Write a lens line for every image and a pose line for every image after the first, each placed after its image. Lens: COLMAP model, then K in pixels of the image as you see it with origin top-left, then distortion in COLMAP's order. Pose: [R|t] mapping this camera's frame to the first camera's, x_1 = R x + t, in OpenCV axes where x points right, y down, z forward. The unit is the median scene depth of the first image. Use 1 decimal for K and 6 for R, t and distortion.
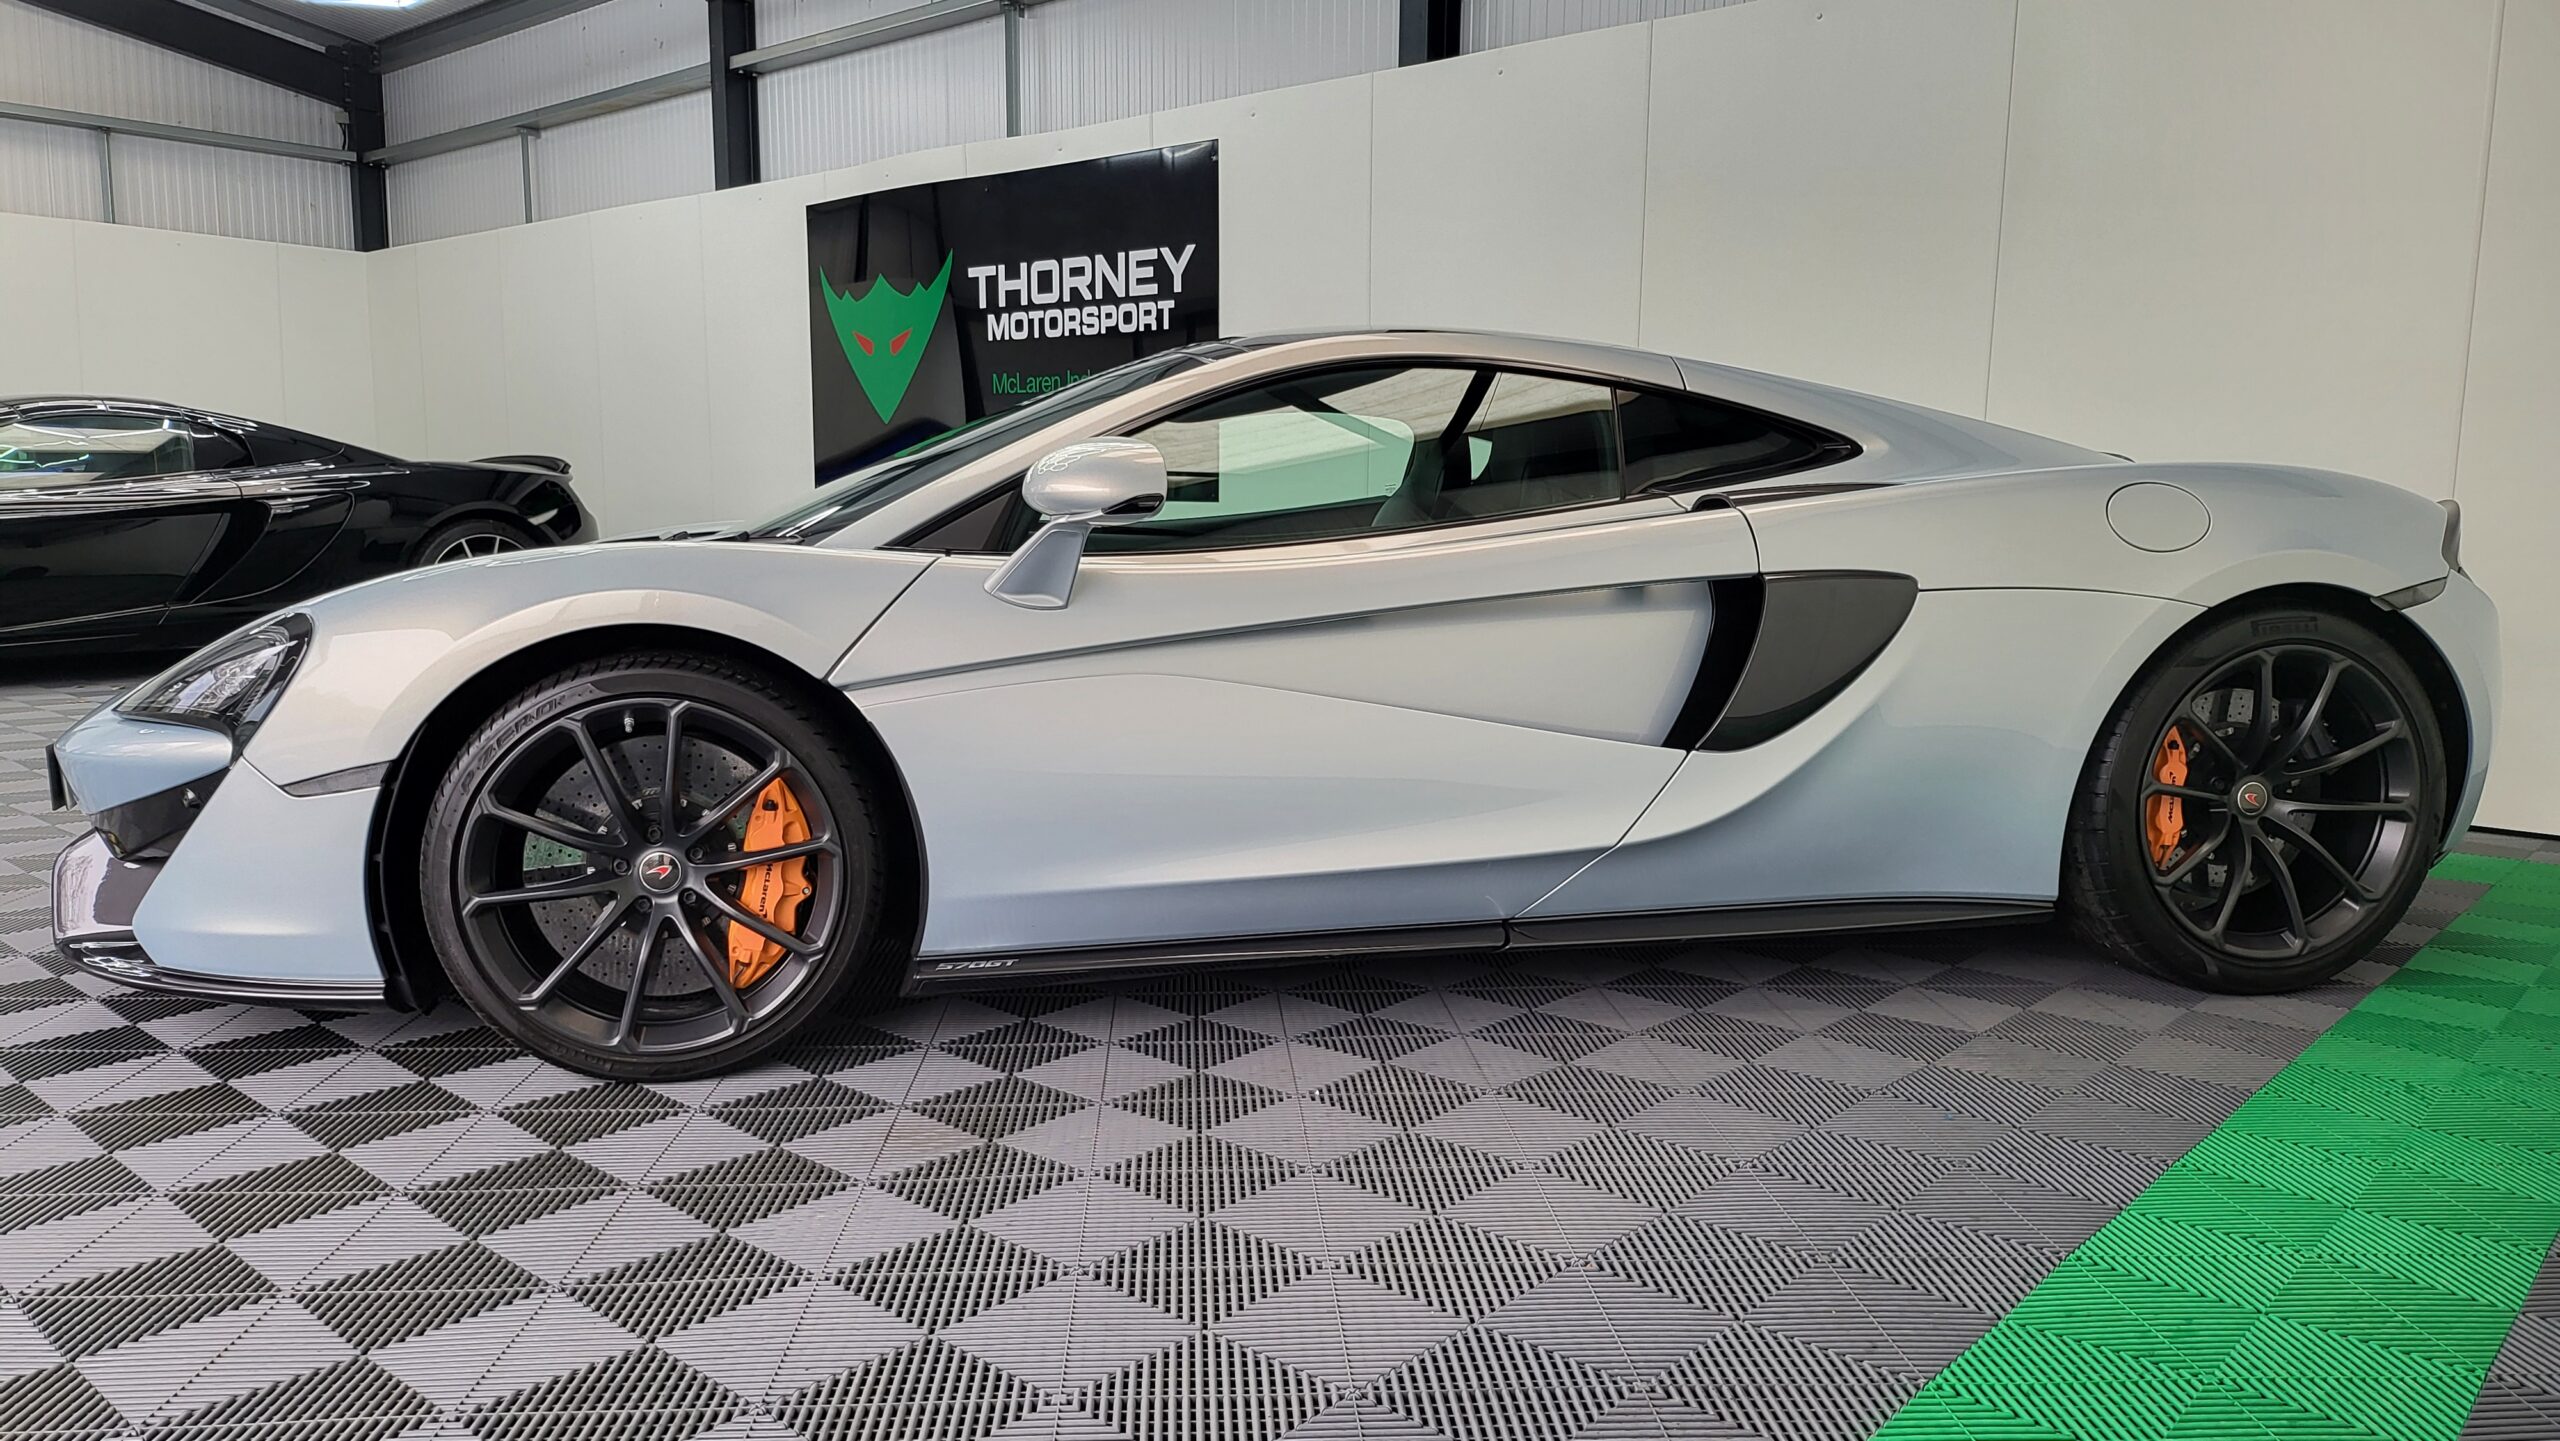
lens RADIAL K [[1801.0, 0, 1287.2], [0, 1801.0, 725.4], [0, 0, 1]] dist [0.056101, -0.054771]
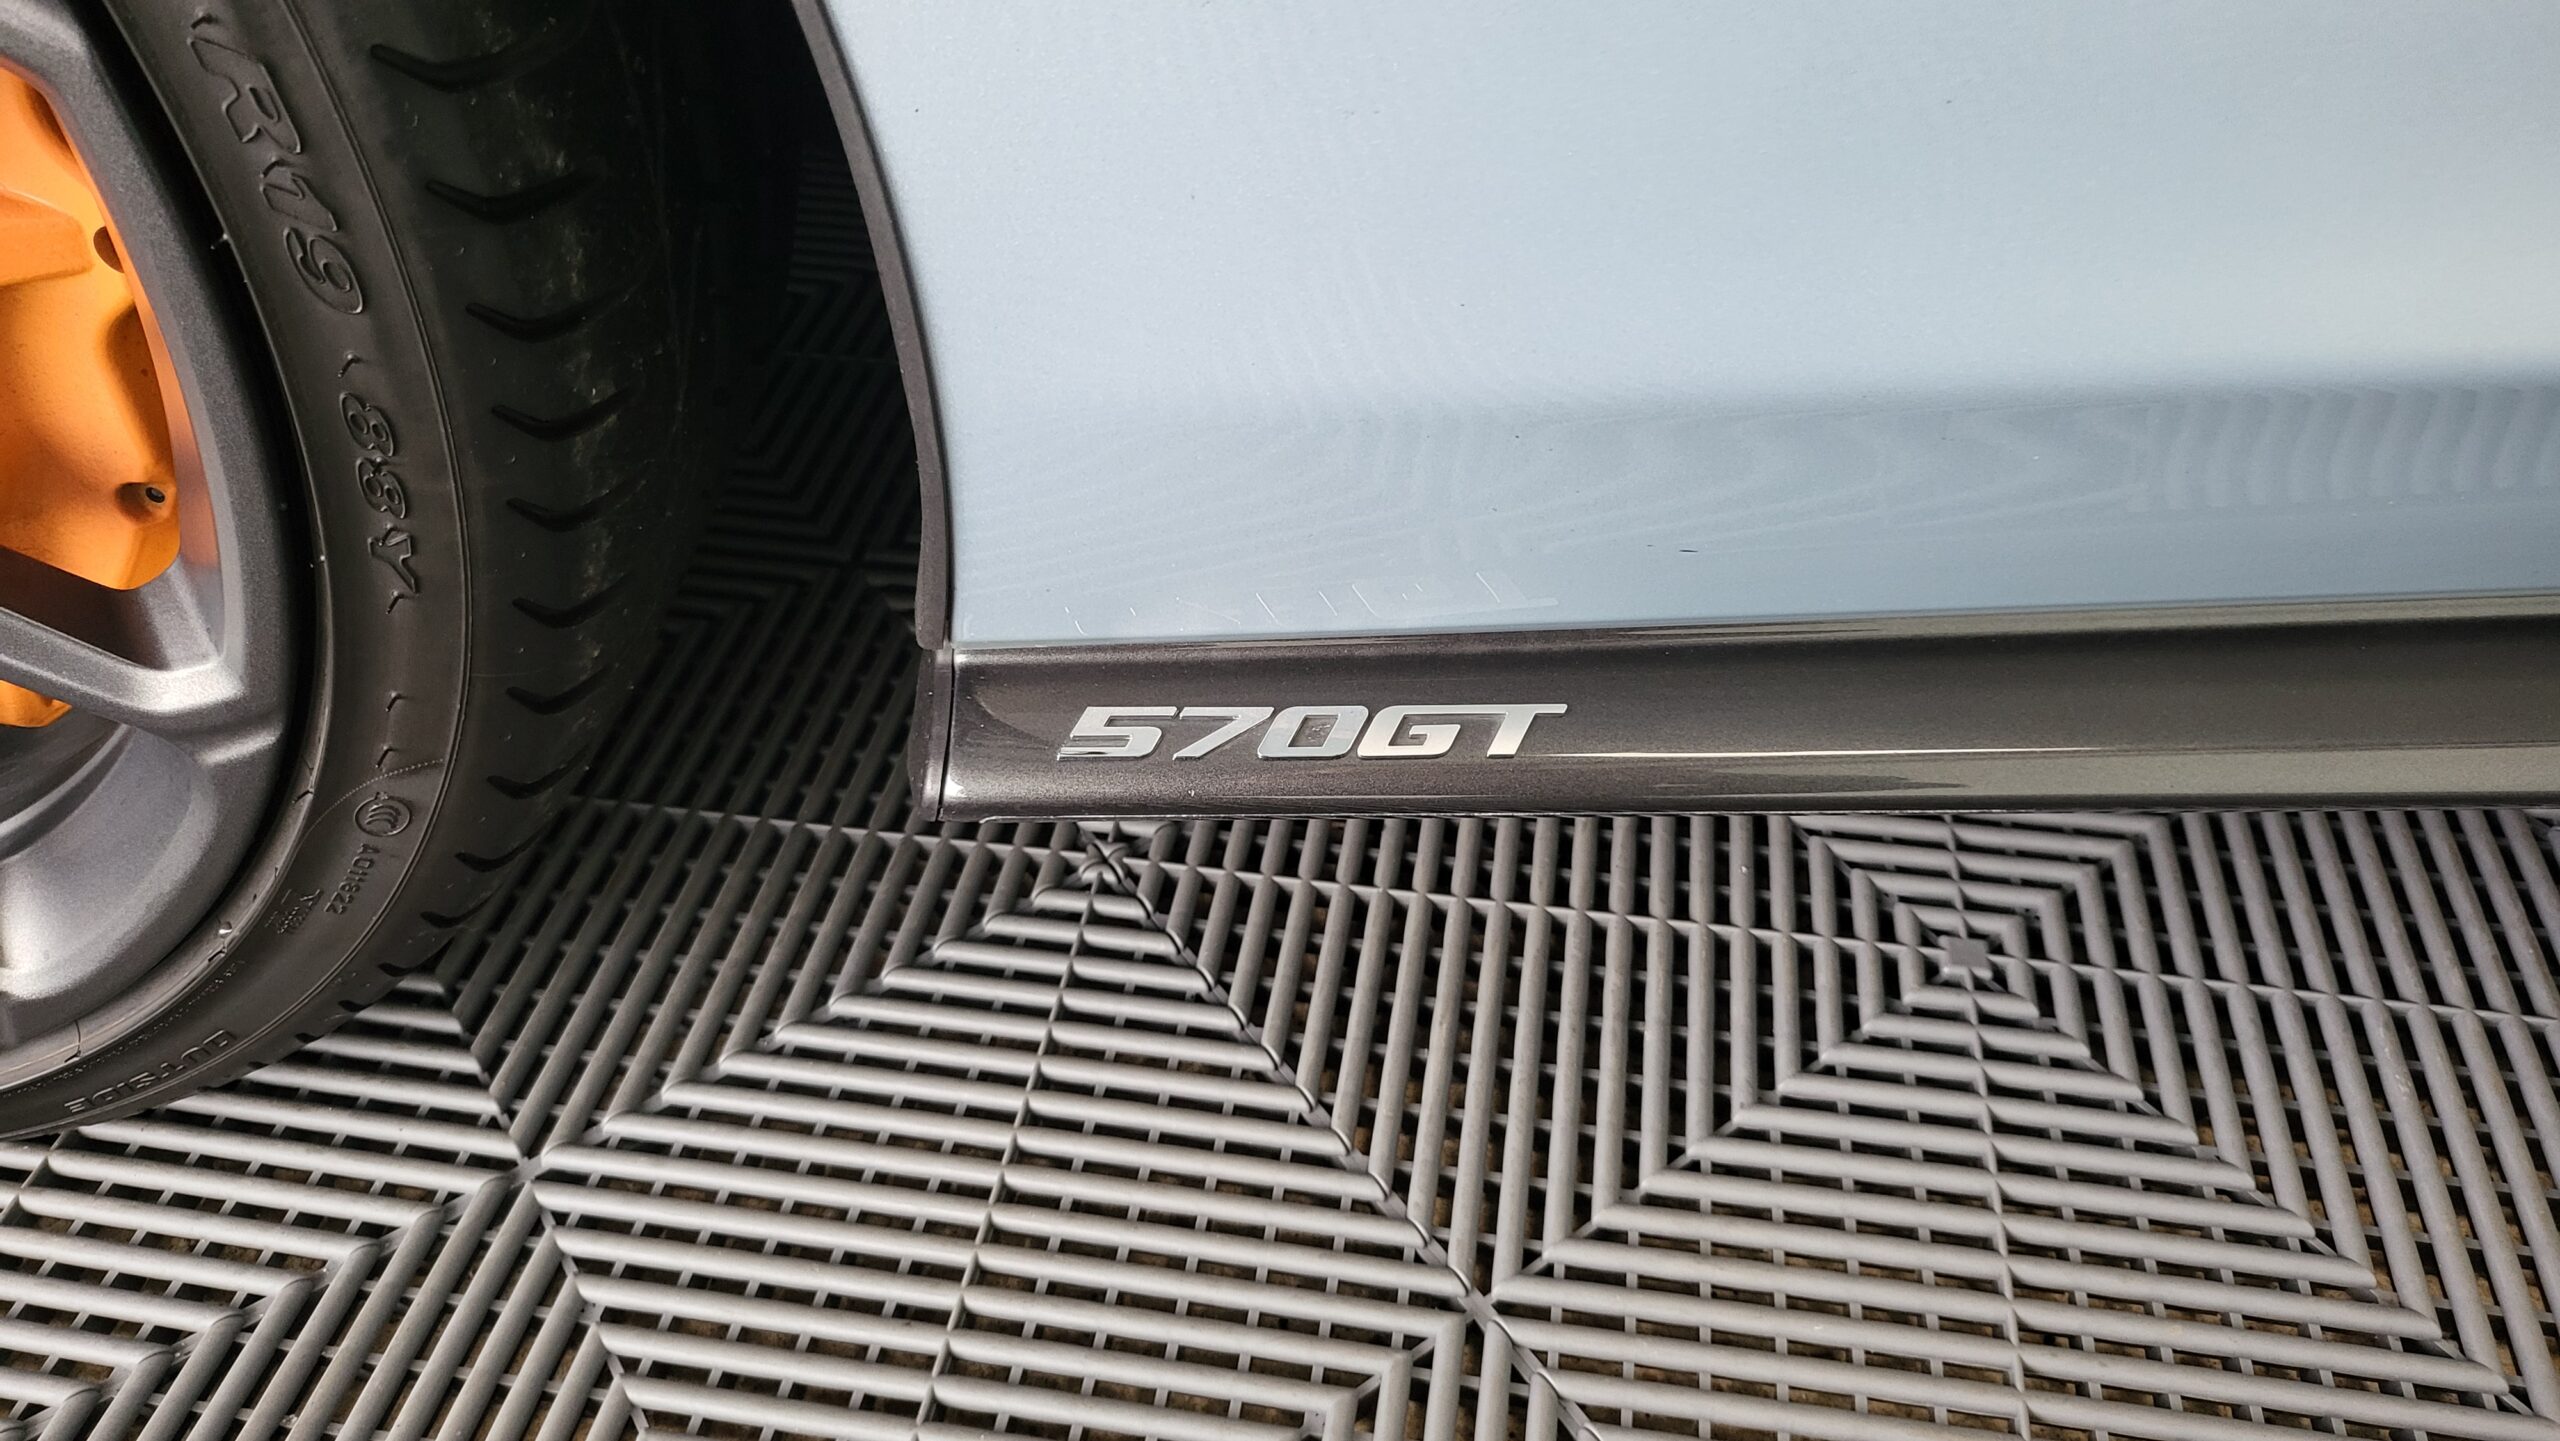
lens RADIAL K [[1807.4, 0, 1306.6], [0, 1807.4, 711.6], [0, 0, 1]] dist [0.053450, -0.065233]
pose [[0.975812, 0.129490, -0.176134, -0.132555], [0.000489, 0.804401, 0.594087, 0.033000], [0.218611, -0.579803, 0.784880, 0.807792]]
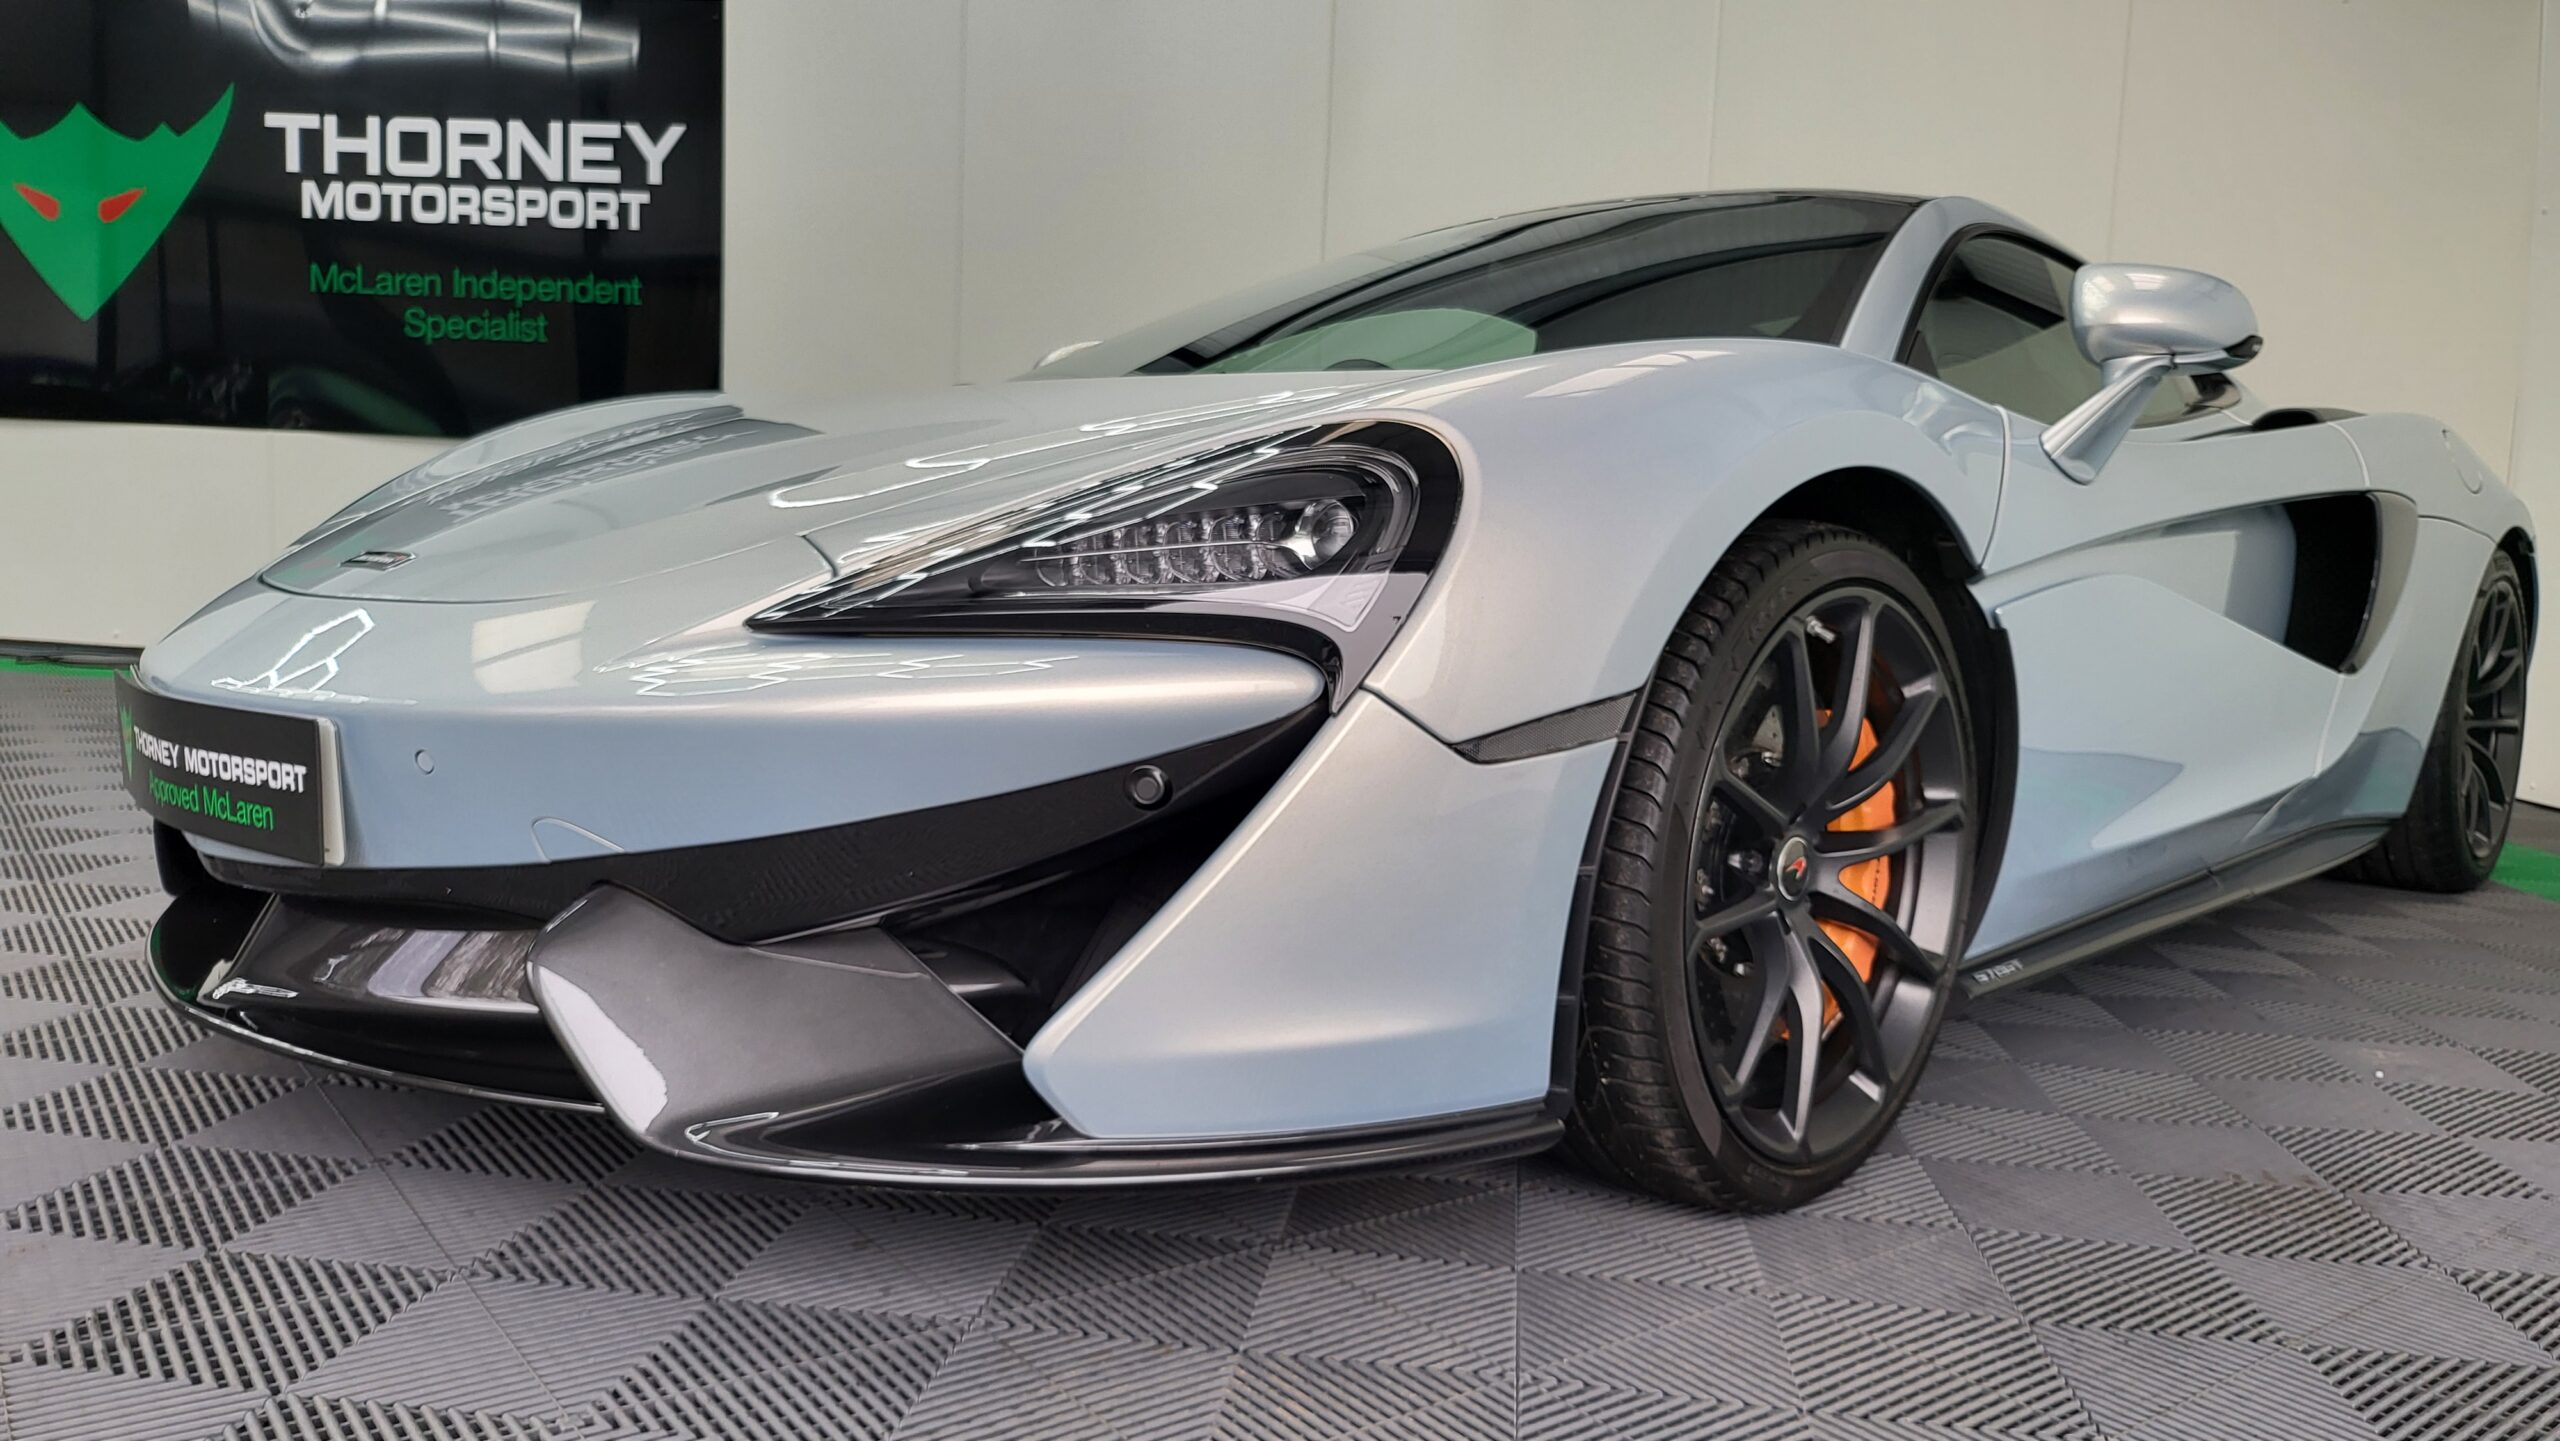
lens RADIAL K [[1807.4, 0, 1306.6], [0, 1807.4, 711.6], [0, 0, 1]] dist [0.053450, -0.065233]
pose [[0.816947, -0.023400, 0.576237, -0.755890], [0.037429, 0.999221, -0.012487, 0.024948], [-0.575496, 0.031769, 0.817187, 0.515681]]
